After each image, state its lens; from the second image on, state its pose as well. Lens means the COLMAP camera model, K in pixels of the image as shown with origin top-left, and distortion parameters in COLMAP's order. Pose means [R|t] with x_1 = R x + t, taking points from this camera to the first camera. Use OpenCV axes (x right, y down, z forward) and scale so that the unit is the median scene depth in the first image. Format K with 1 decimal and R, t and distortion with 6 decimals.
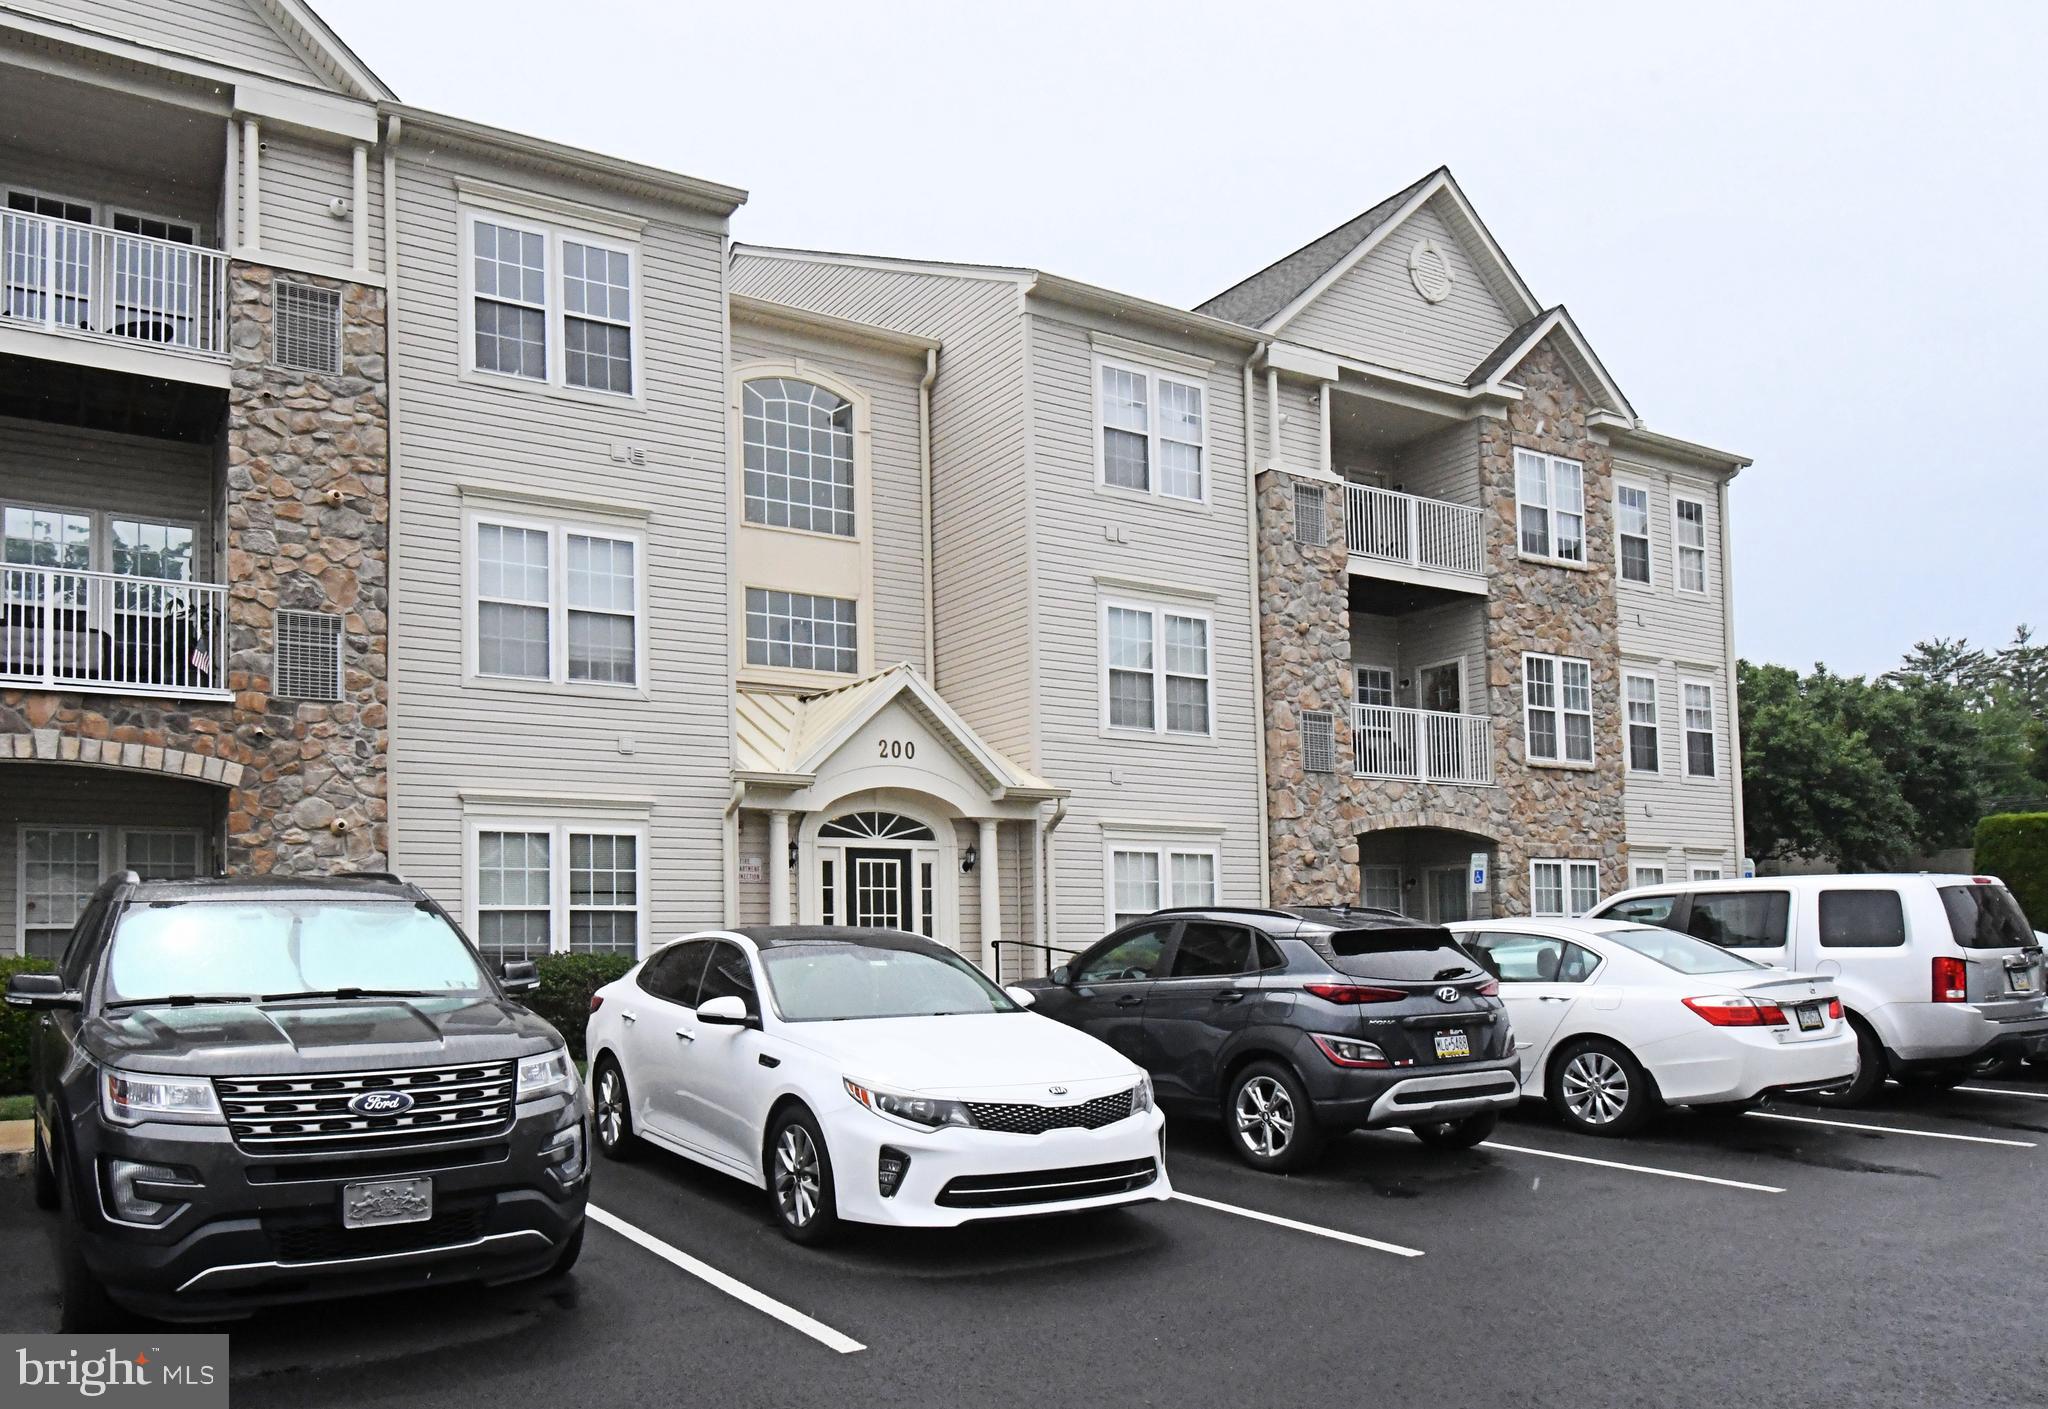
lens RADIAL K [[1478.6, 0, 973.7], [0, 1478.6, 699.8], [0, 0, 1]] dist [-0.000014, -0.002118]
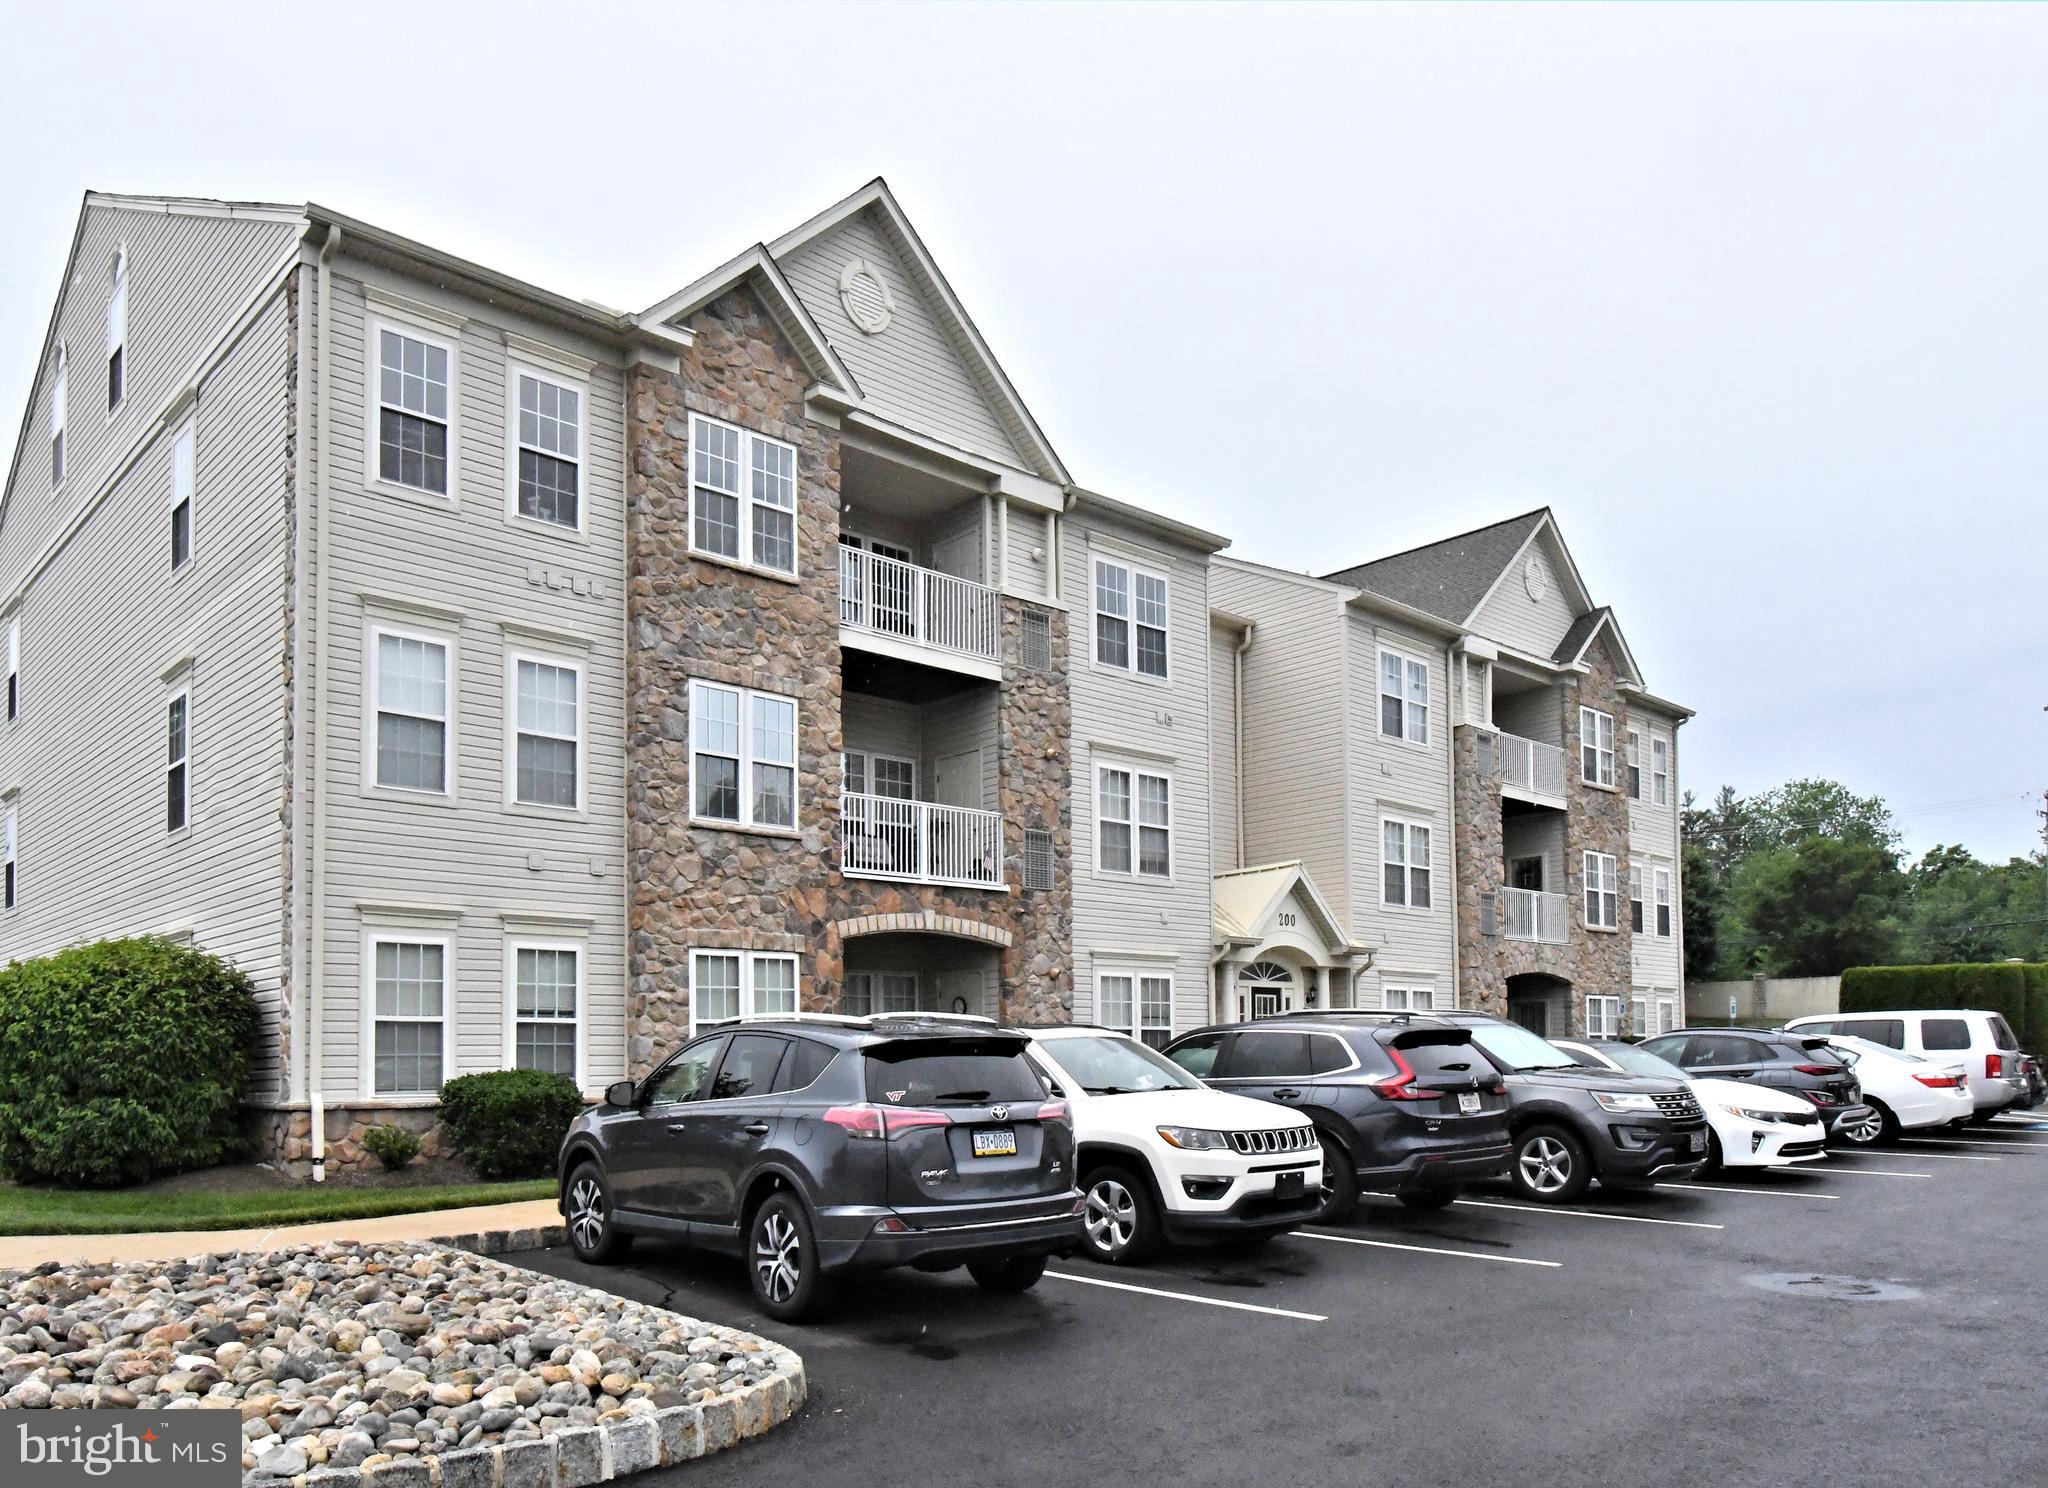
lens RADIAL K [[1503.8, 0, 1024.8], [0, 1503.8, 809.7], [0, 0, 1]] dist [-0.021531, -0.003207]
pose [[0.973817, 0.036712, 0.224349, -0.565526], [-0.035991, 0.999325, -0.007306, -0.048456], [-0.224466, -0.000960, 0.974482, -0.340991]]
